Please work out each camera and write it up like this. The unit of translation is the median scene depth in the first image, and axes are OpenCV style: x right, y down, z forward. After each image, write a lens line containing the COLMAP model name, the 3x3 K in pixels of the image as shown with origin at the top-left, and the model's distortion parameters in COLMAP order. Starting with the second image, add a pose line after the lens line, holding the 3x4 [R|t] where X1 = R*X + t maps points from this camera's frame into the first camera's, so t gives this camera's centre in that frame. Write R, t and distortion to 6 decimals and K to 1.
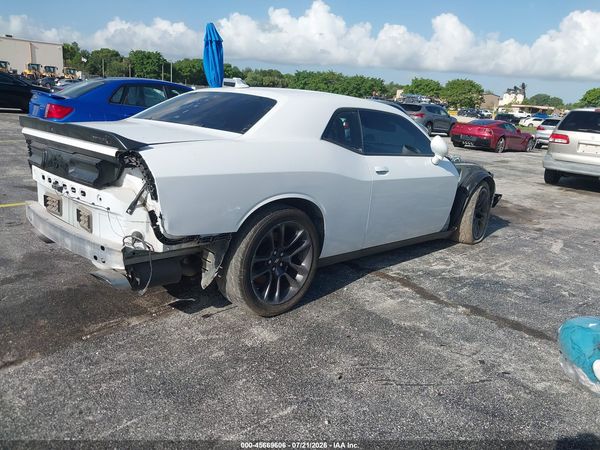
lens RADIAL K [[477.2, 0, 302.3], [0, 477.2, 222.9], [0, 0, 1]] dist [0.005480, -0.004376]
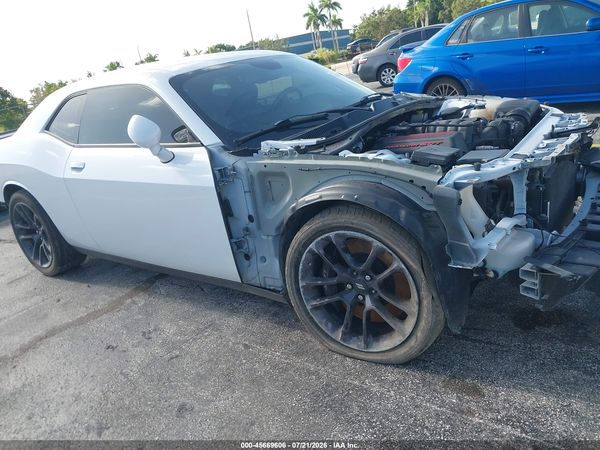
lens RADIAL K [[477.2, 0, 302.3], [0, 477.2, 222.9], [0, 0, 1]] dist [0.005480, -0.004376]
pose [[0.118382, 0.229420, -0.966102, 1.077988], [-0.060528, 0.972801, 0.223594, -0.233527], [0.991122, 0.032007, 0.129048, 1.337222]]
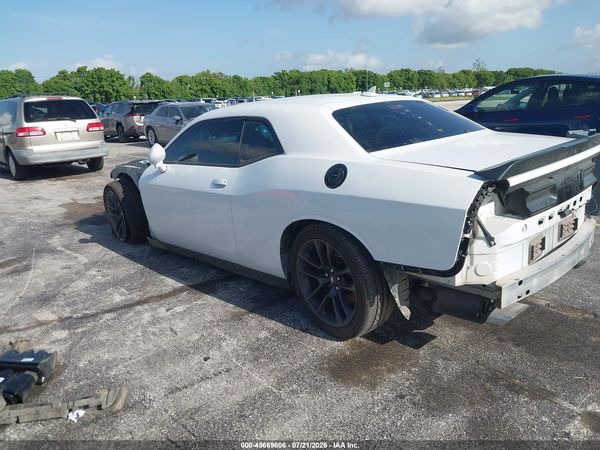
lens RADIAL K [[477.2, 0, 302.3], [0, 477.2, 222.9], [0, 0, 1]] dist [0.005480, -0.004376]
pose [[0.041895, -0.329022, 0.943392, -1.147595], [0.293037, 0.906743, 0.303227, -0.396231], [-0.955183, 0.263745, 0.134404, 1.113397]]
